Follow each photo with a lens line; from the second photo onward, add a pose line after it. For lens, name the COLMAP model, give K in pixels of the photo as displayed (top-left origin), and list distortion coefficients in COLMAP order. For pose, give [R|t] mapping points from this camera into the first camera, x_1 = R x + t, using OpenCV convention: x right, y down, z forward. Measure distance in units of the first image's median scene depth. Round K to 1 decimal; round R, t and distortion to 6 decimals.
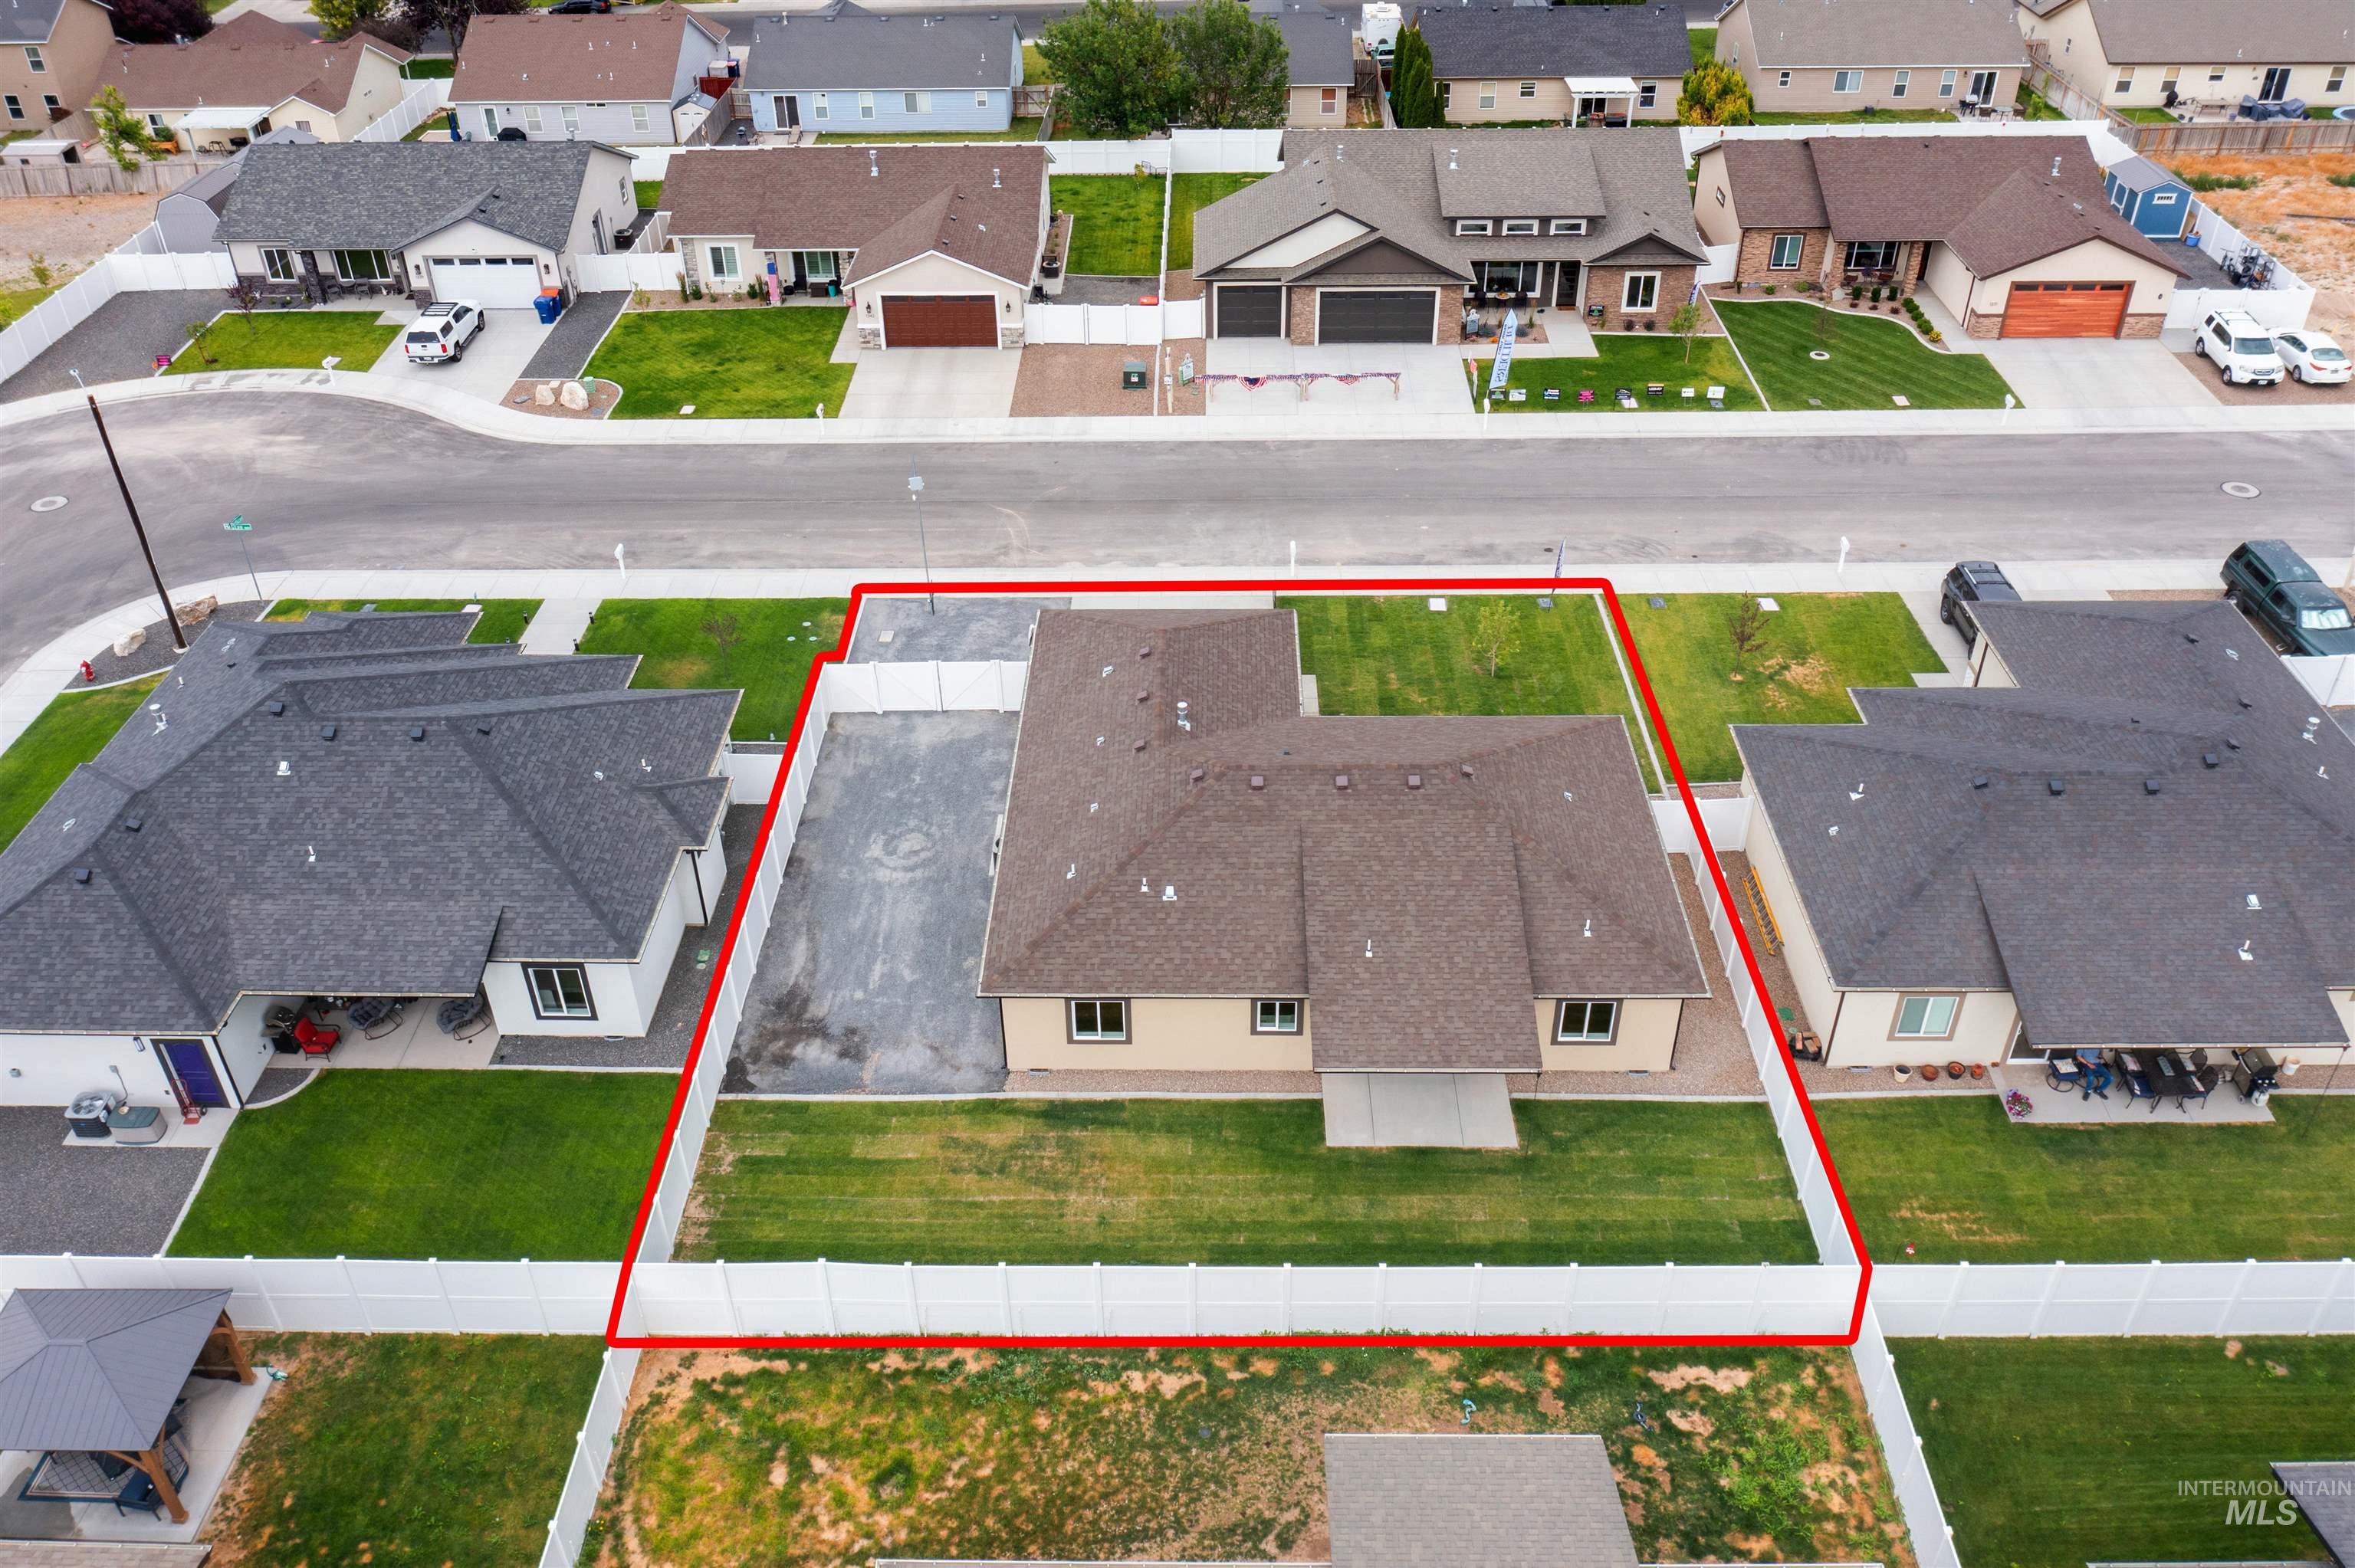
lens RADIAL K [[1858.8, 0, 1177.5], [0, 1858.8, 784.0], [0, 0, 1]] dist [-0.007460, 0.002911]
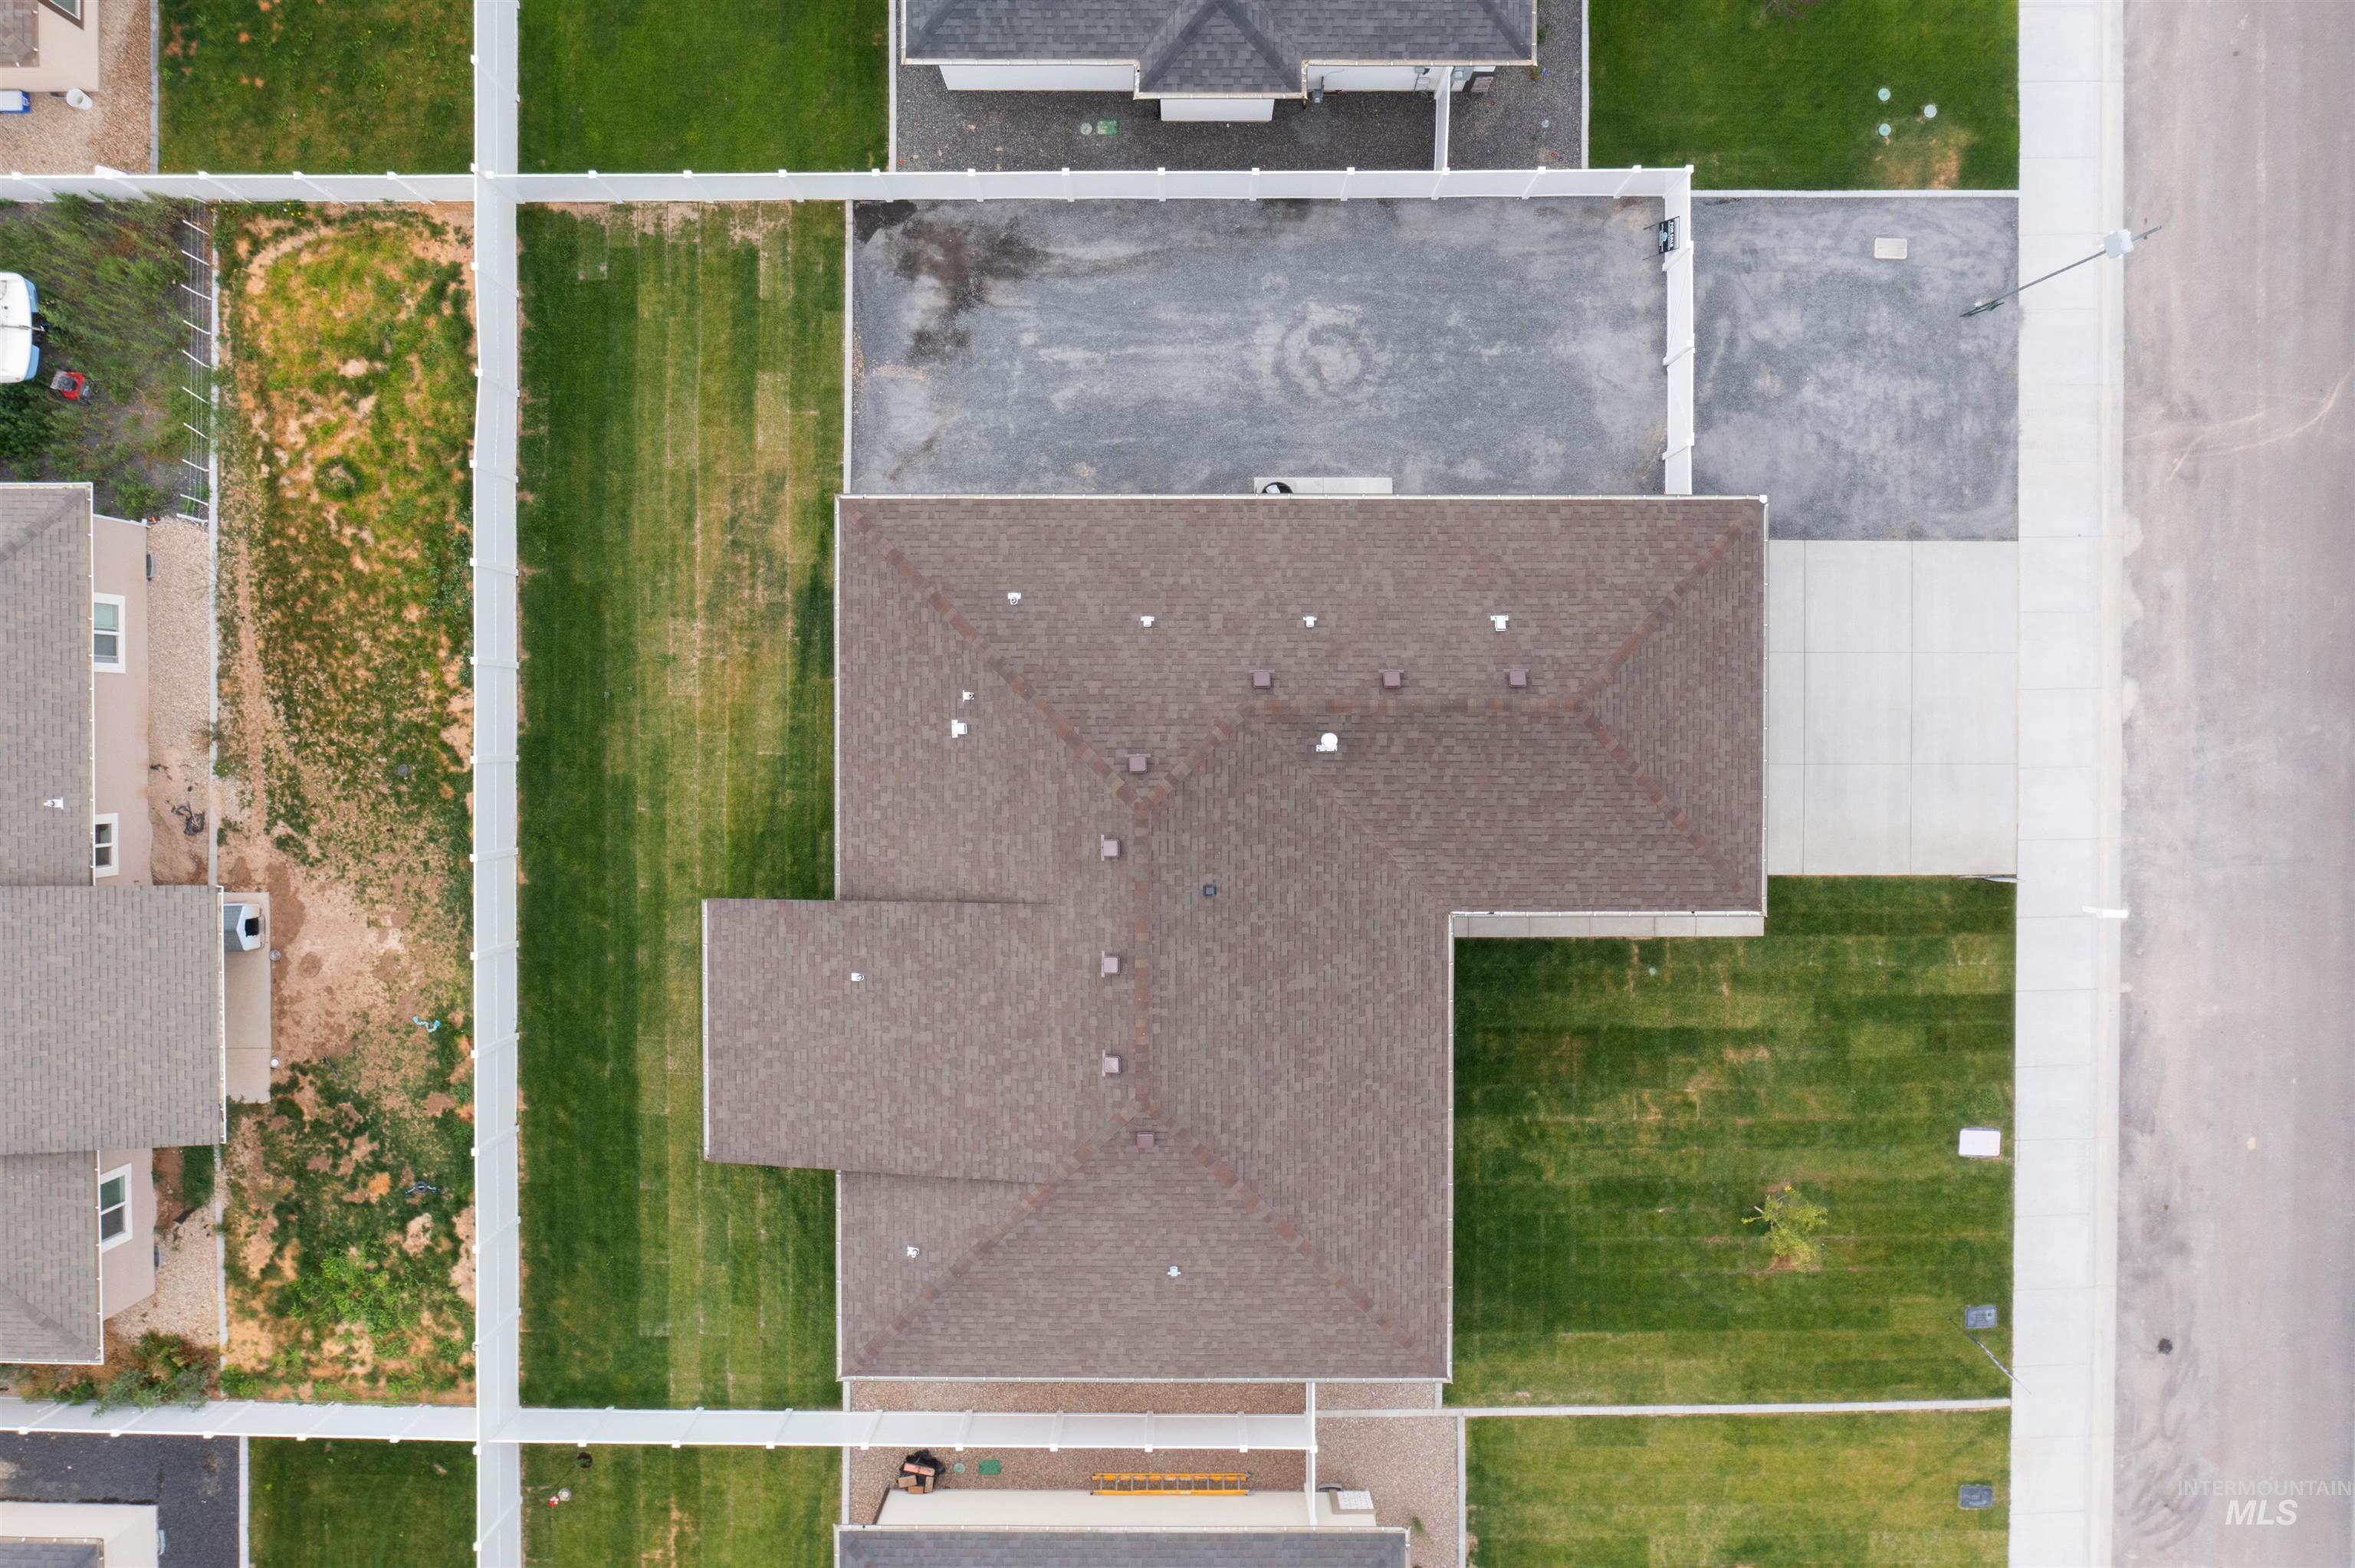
lens RADIAL K [[1858.8, 0, 1177.5], [0, 1858.8, 784.0], [0, 0, 1]] dist [-0.007460, 0.002911]
pose [[0.012448, 0.999437, 0.031145, -0.002689], [-0.571989, -0.018430, 0.820055, -0.434765], [0.820167, -0.028023, 0.571437, 0.437943]]
